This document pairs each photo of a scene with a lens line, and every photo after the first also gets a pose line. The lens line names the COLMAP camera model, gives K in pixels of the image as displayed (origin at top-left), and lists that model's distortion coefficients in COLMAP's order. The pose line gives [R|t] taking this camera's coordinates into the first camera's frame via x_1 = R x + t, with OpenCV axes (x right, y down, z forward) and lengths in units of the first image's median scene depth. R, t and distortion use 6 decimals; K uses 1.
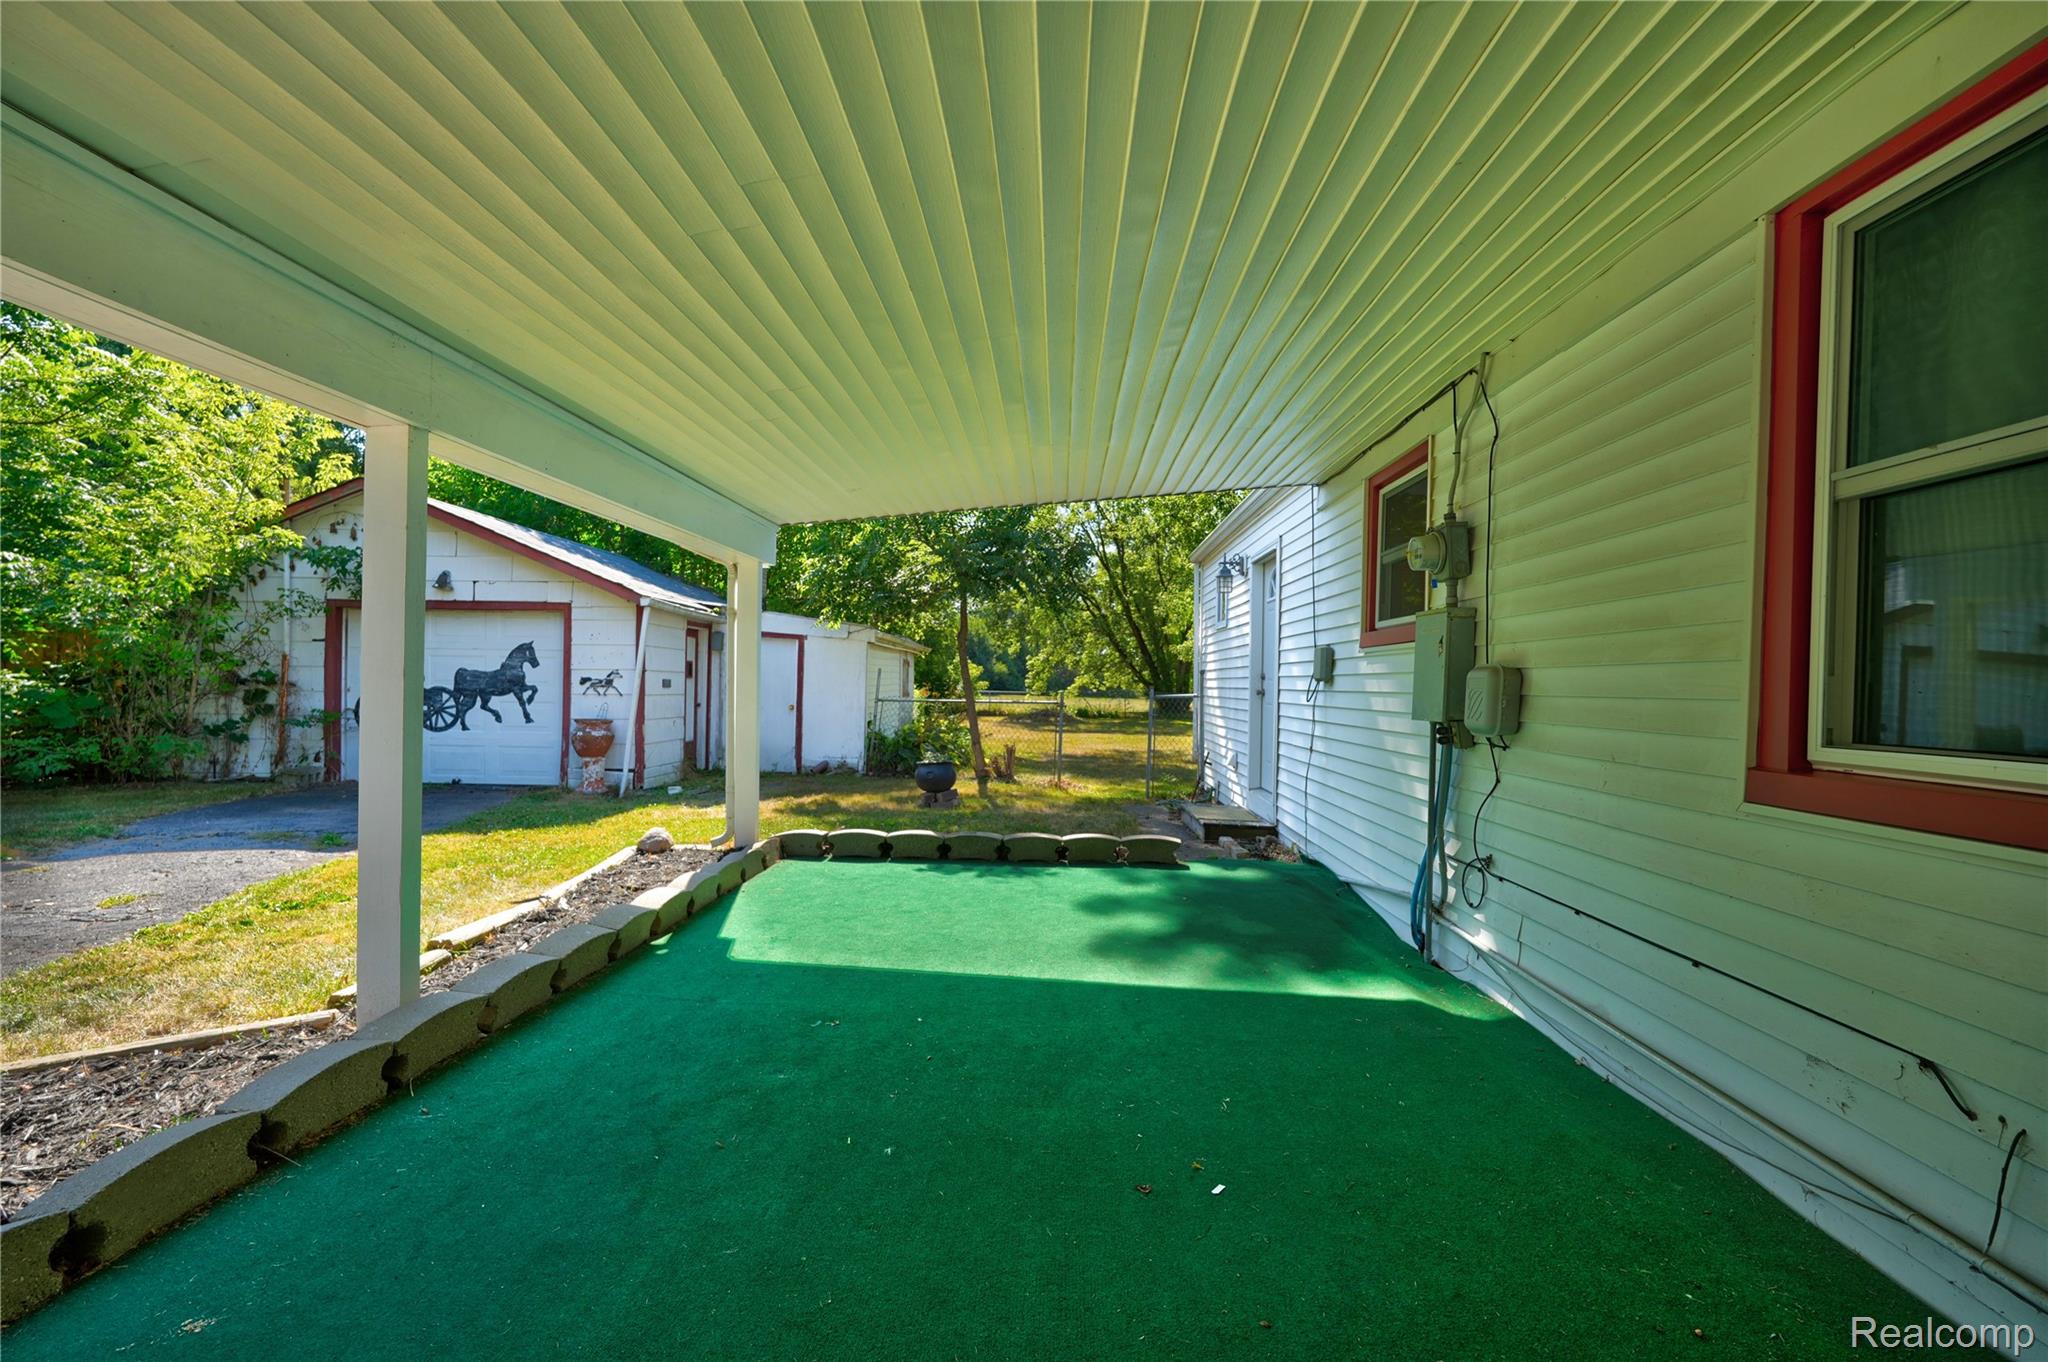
lens RADIAL K [[903.7, 0, 1026.7], [0, 903.7, 686.3], [0, 0, 1]] dist [-0.000576, -0.000161]
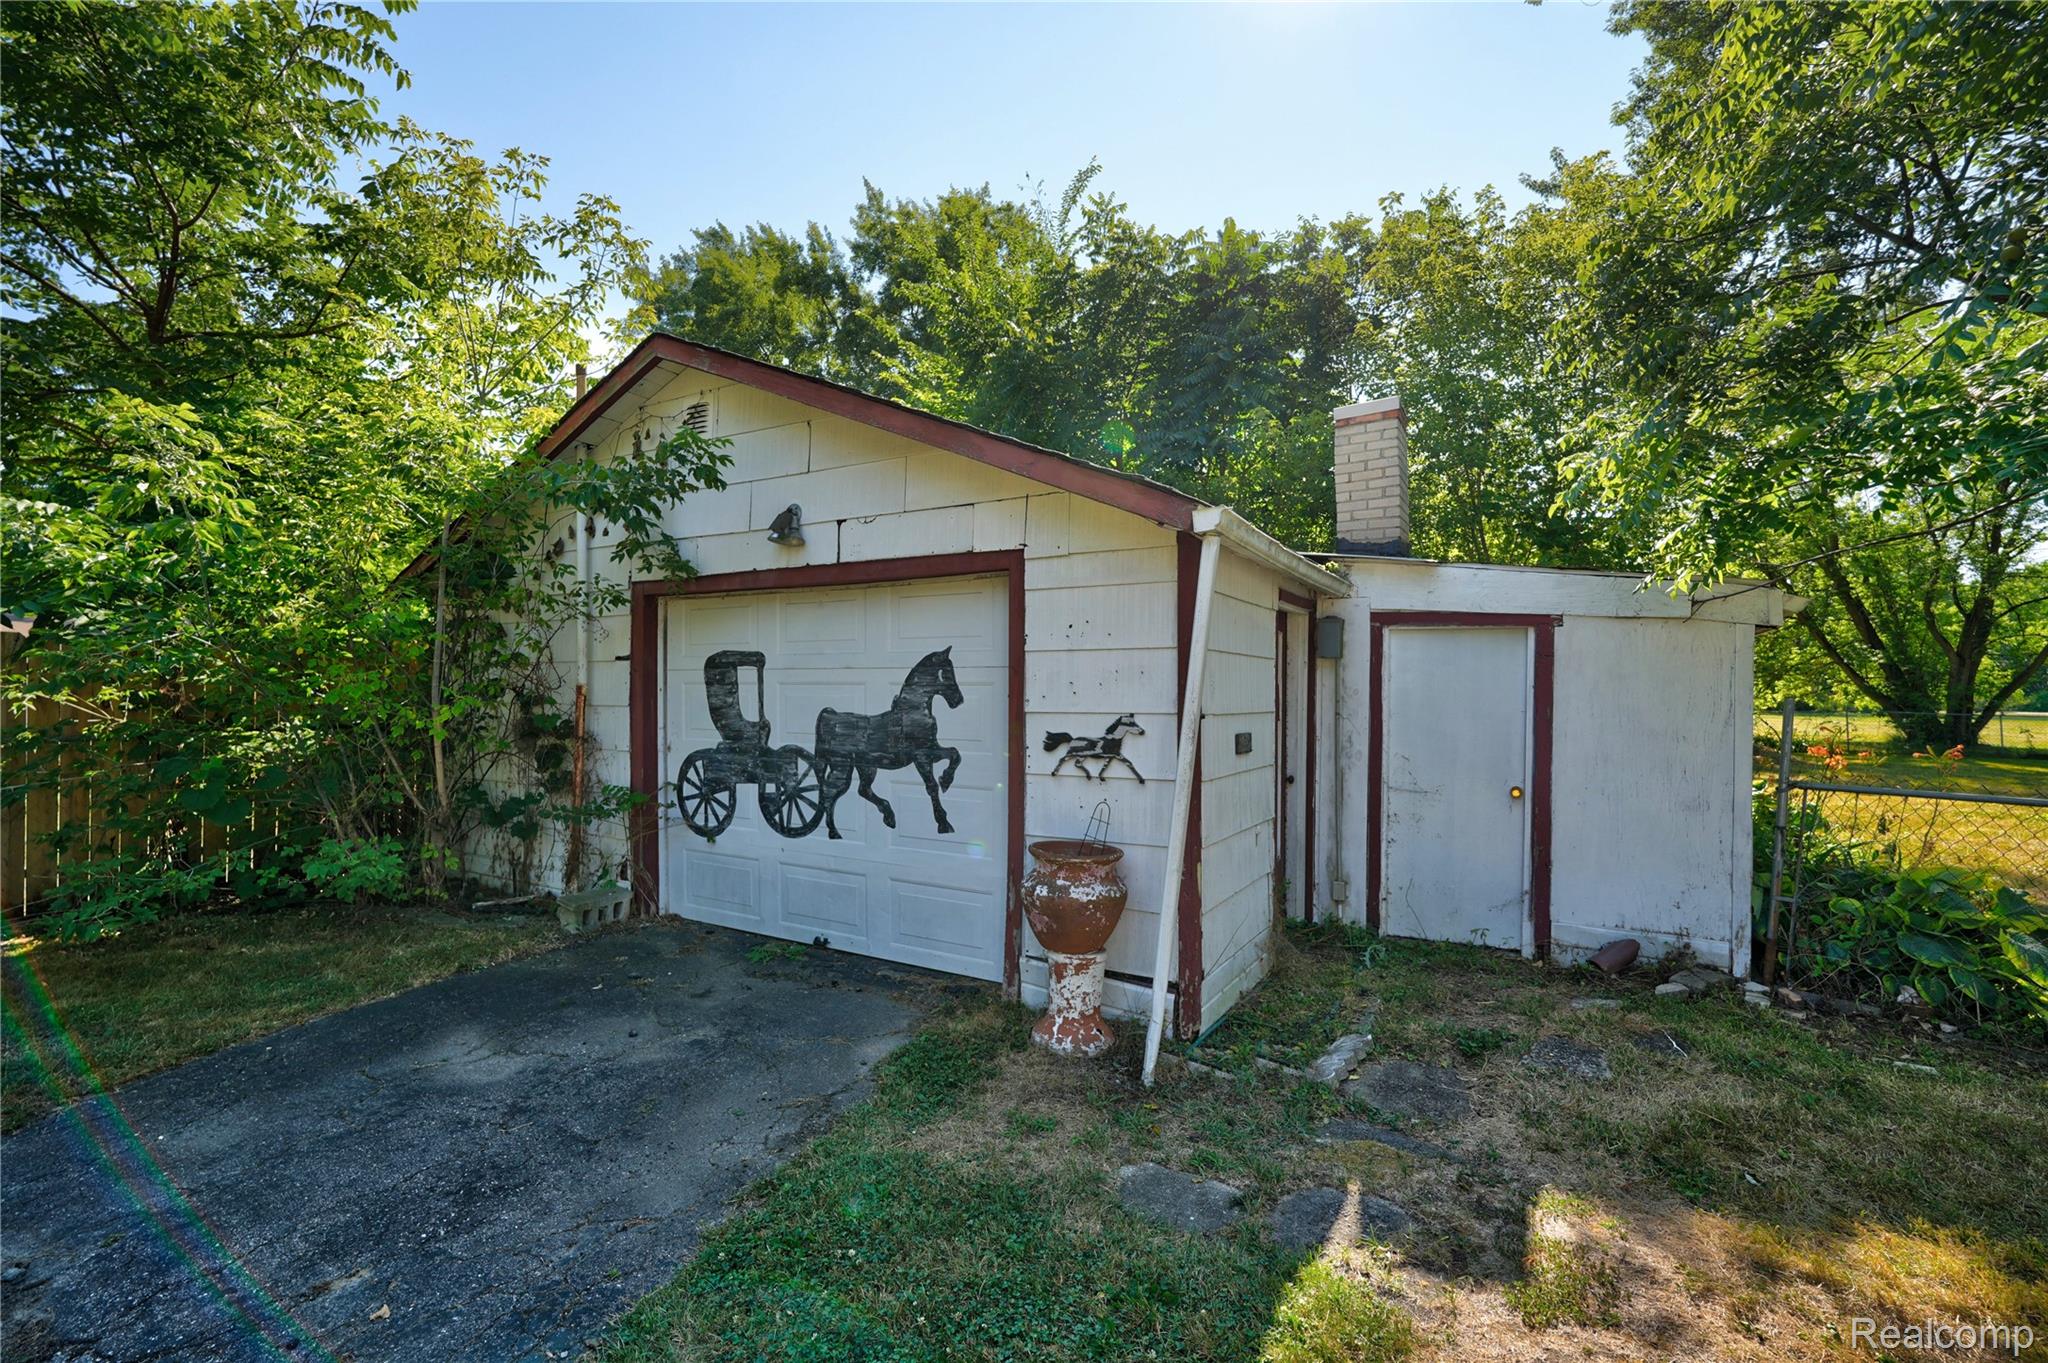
lens RADIAL K [[903.7, 0, 1026.7], [0, 903.7, 686.8], [0, 0, 1]] dist [-0.000576, -0.000161]
pose [[0.875088, -0.012300, -0.483807, -0.301591], [0.008148, 0.999910, -0.010683, -0.025614], [0.483895, 0.005407, 0.875109, 0.633345]]
